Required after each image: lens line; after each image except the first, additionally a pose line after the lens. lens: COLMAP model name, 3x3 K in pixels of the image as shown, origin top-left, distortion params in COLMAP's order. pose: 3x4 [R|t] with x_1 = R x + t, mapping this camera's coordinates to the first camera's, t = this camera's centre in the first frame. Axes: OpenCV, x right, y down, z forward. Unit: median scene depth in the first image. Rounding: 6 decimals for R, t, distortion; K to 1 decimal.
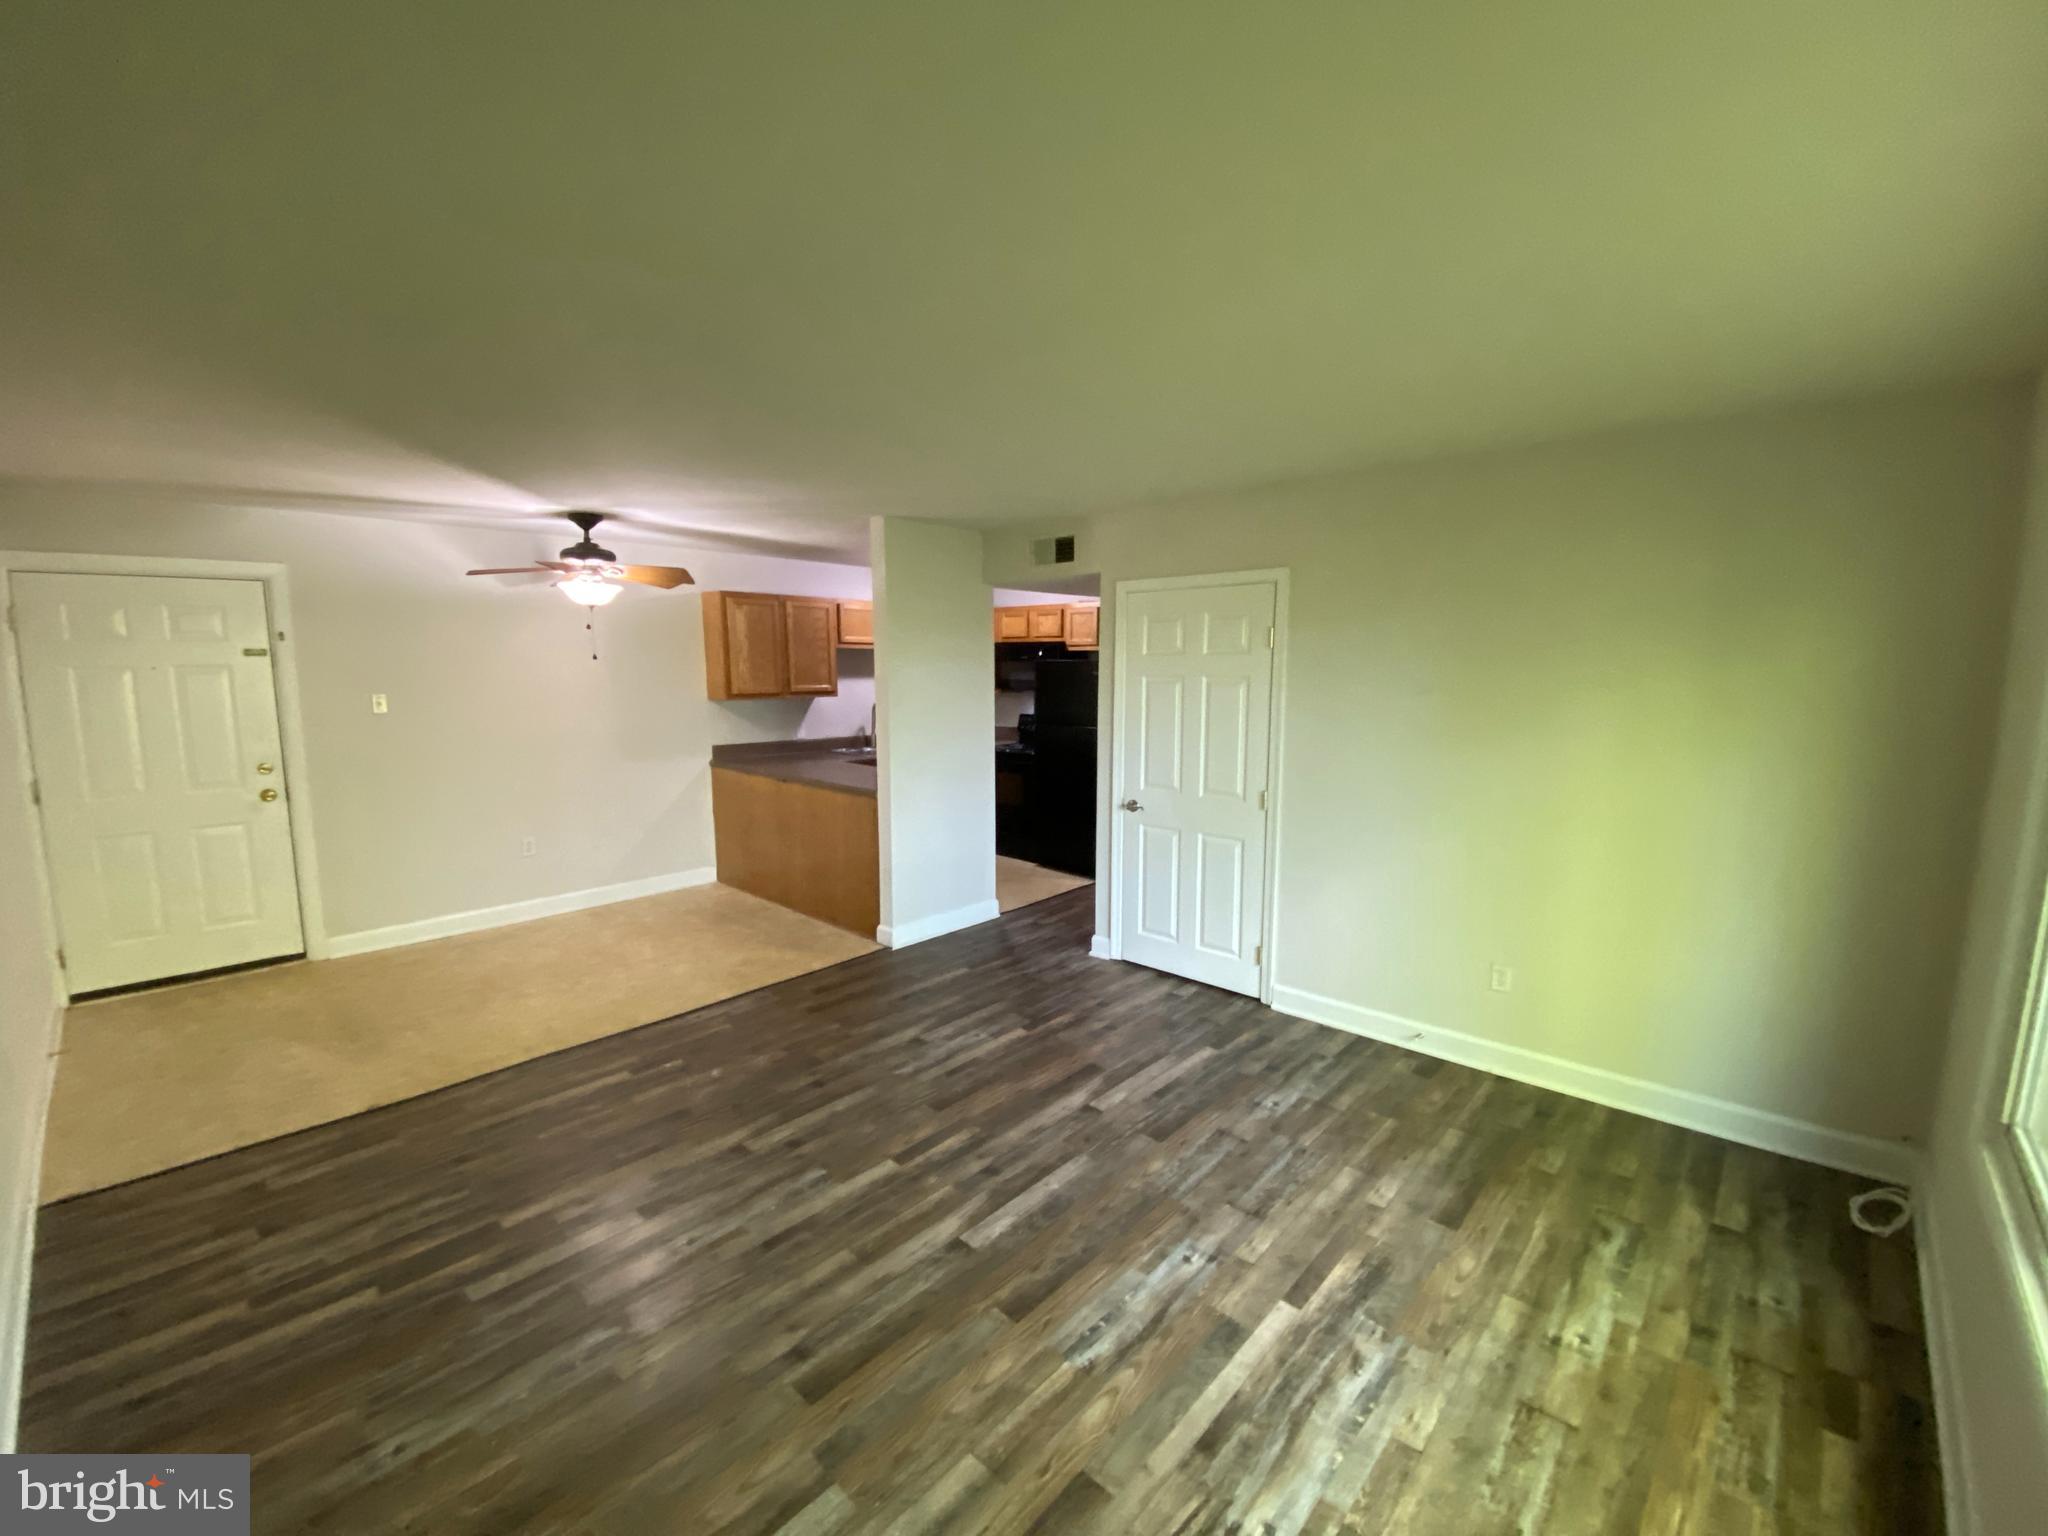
lens RADIAL K [[833.0, 0, 1024.7], [0, 833.0, 765.2], [0, 0, 1]] dist [0.029178, -0.022073]
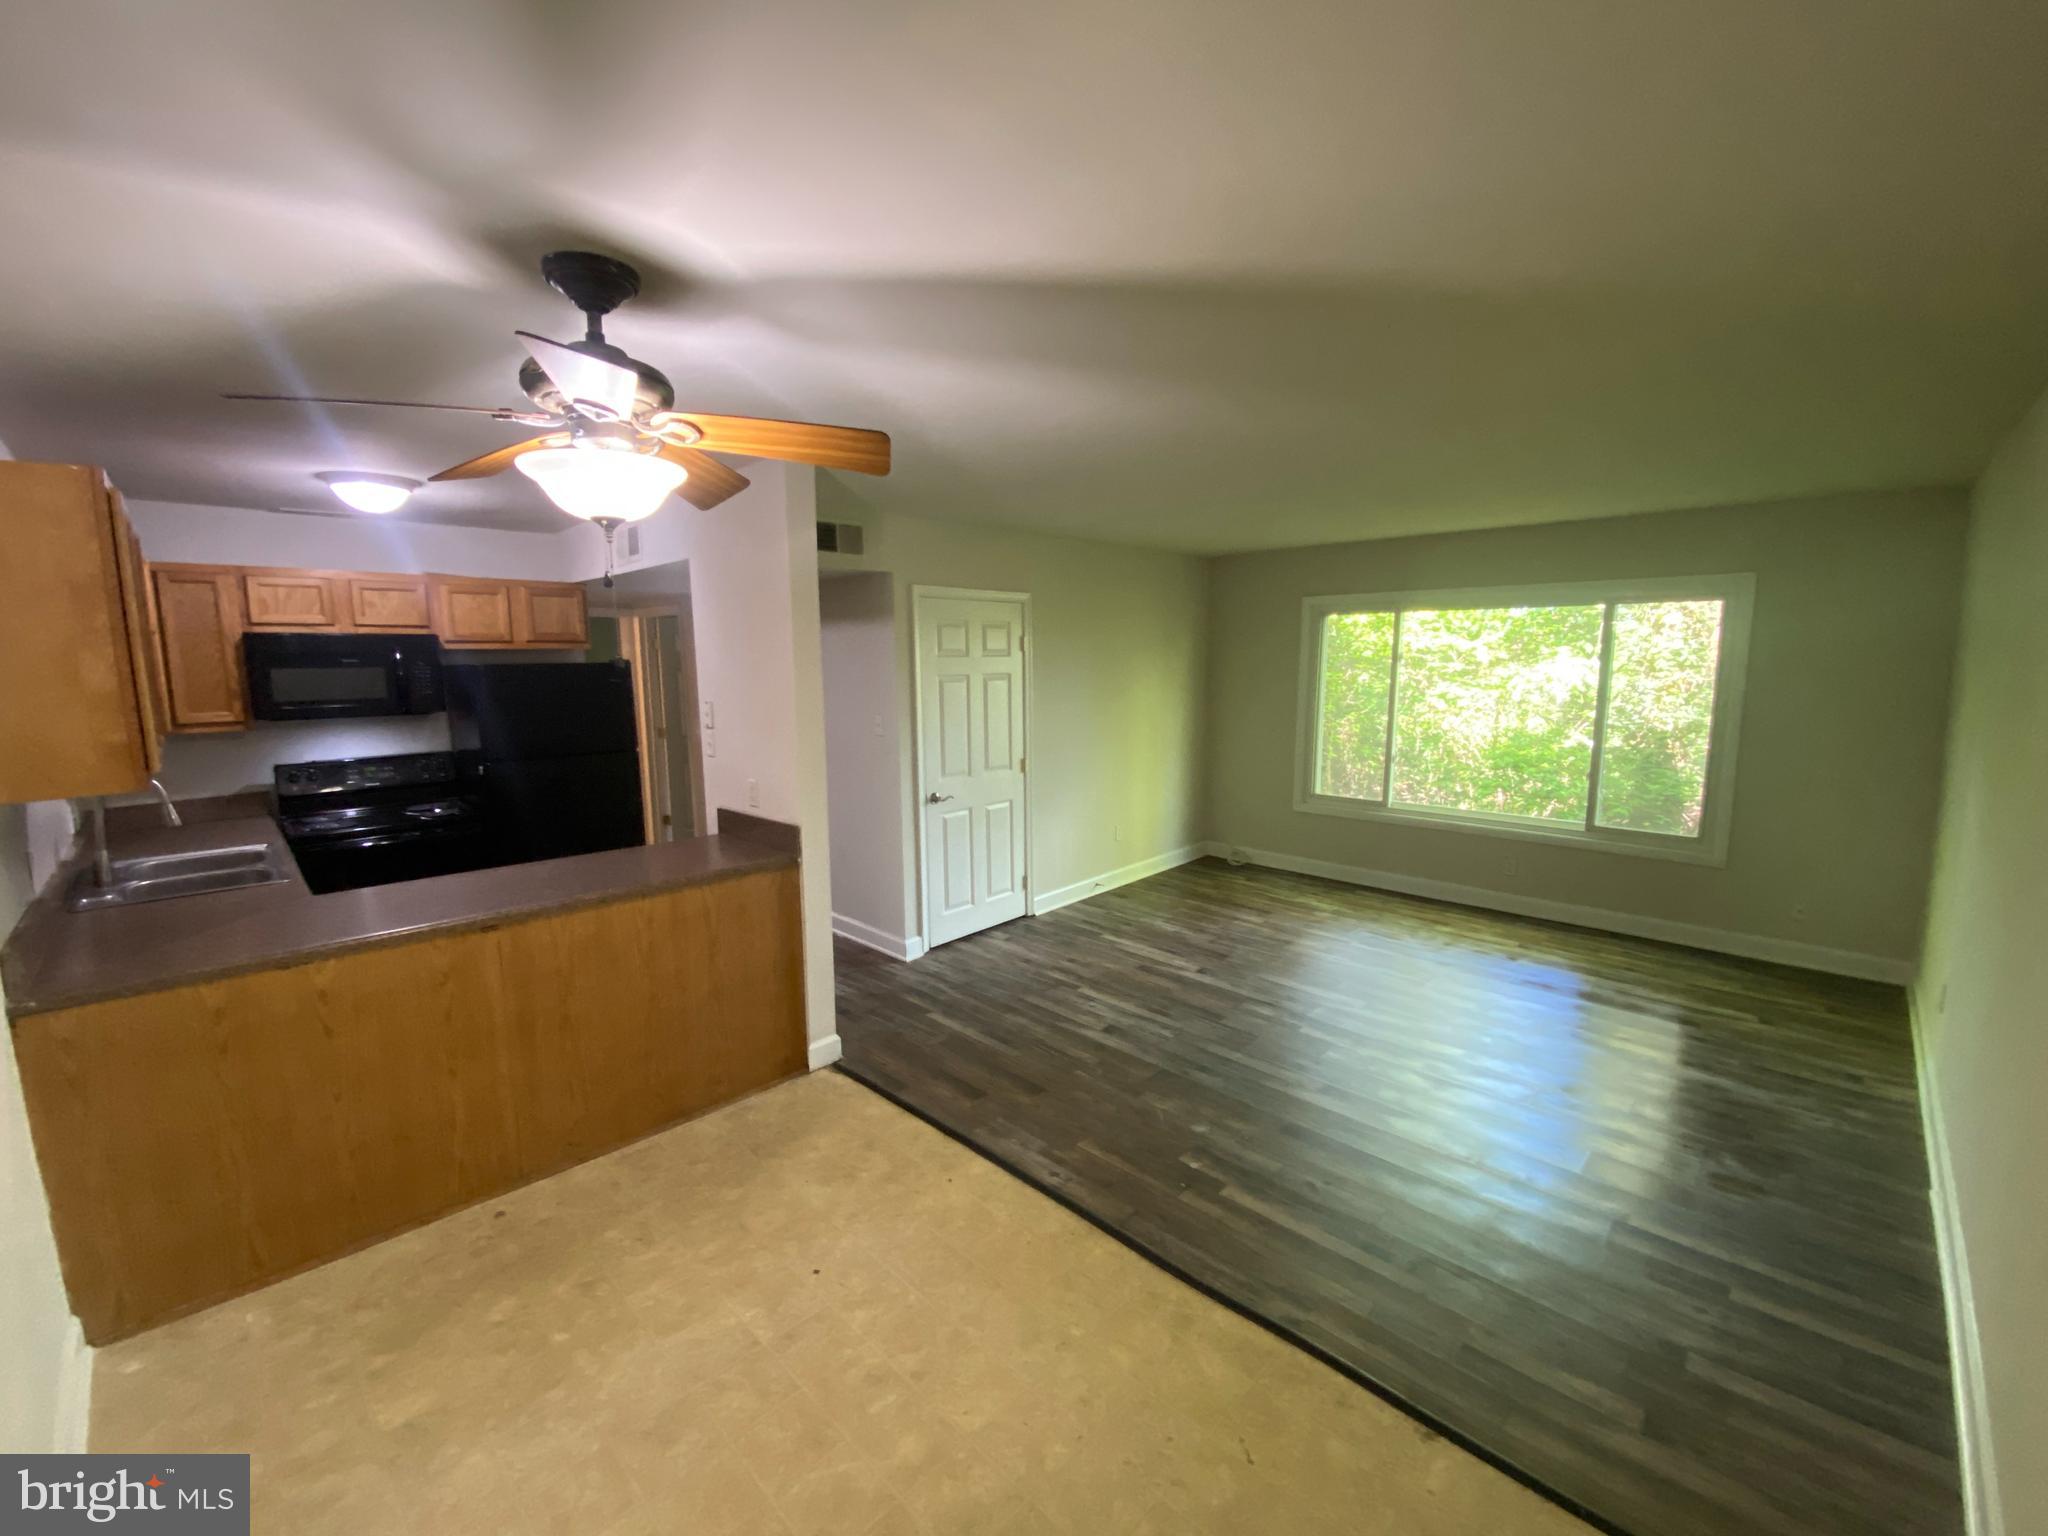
lens RADIAL K [[833.0, 0, 1024.7], [0, 833.0, 765.2], [0, 0, 1]] dist [0.029178, -0.022073]
pose [[0.021194, -0.129506, 0.991352, -1.264829], [0.135097, 0.982851, 0.125508, -0.151876], [-0.990606, 0.131268, 0.038327, 1.163462]]
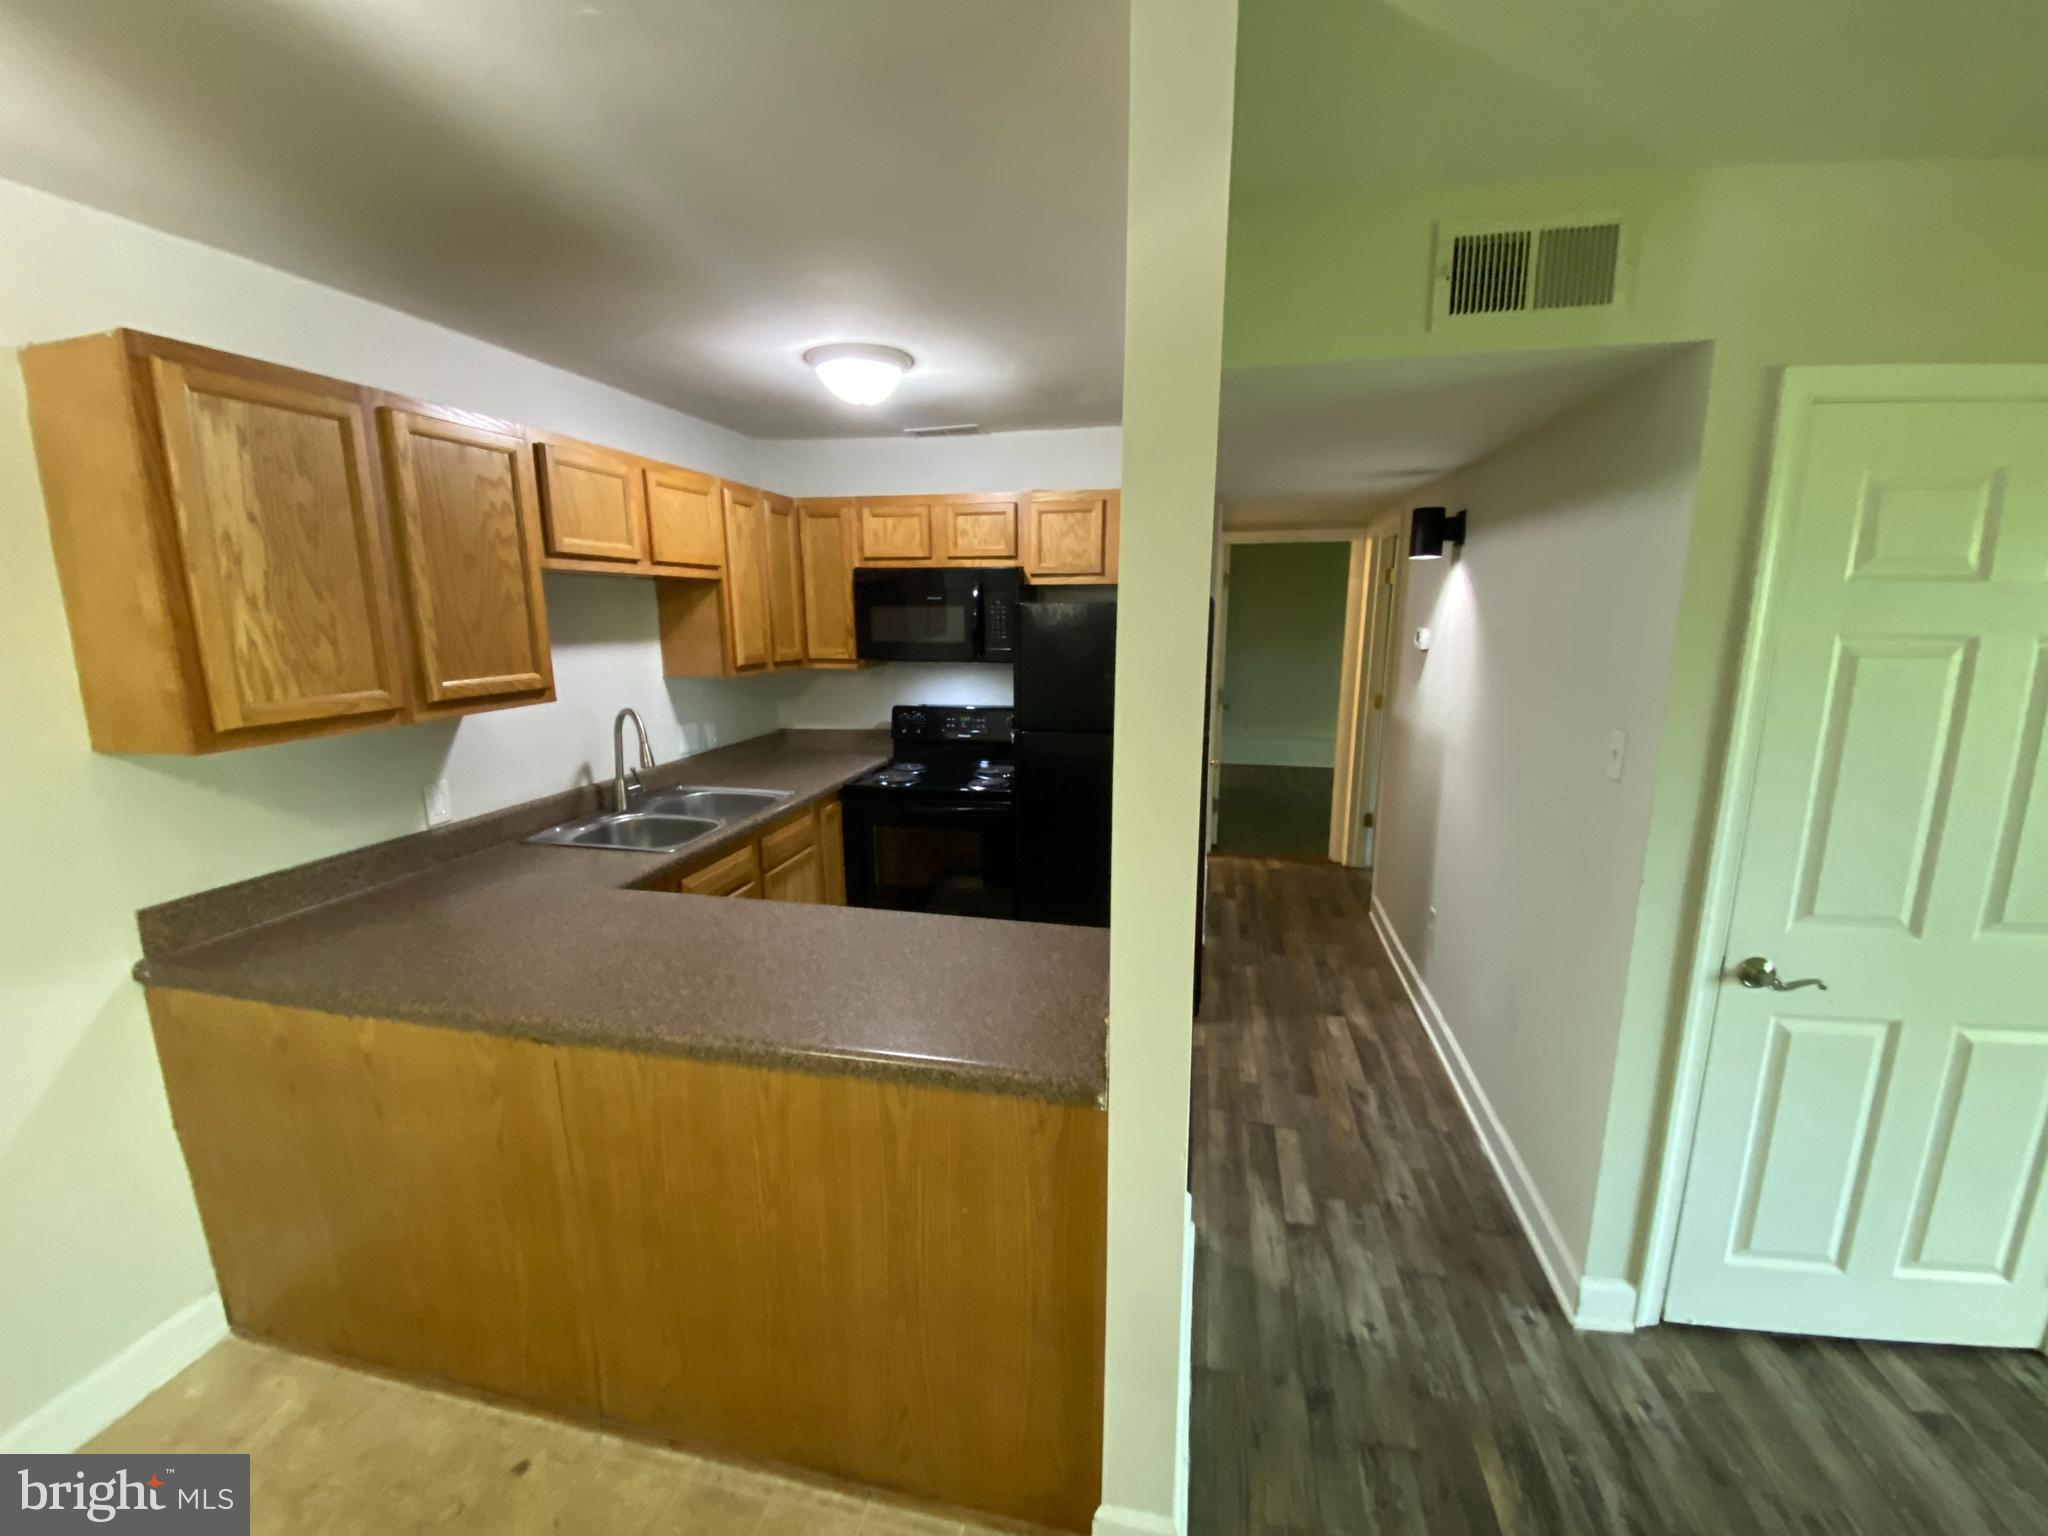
lens RADIAL K [[827.4, 0, 1031.0], [0, 827.4, 769.3], [0, 0, 1]] dist [0.021314, -0.021254]
pose [[0.853836, -0.103753, 0.510097, -0.481096], [0.069978, 0.993918, 0.085028, -0.141524], [-0.515817, -0.036905, 0.855904, 1.170994]]
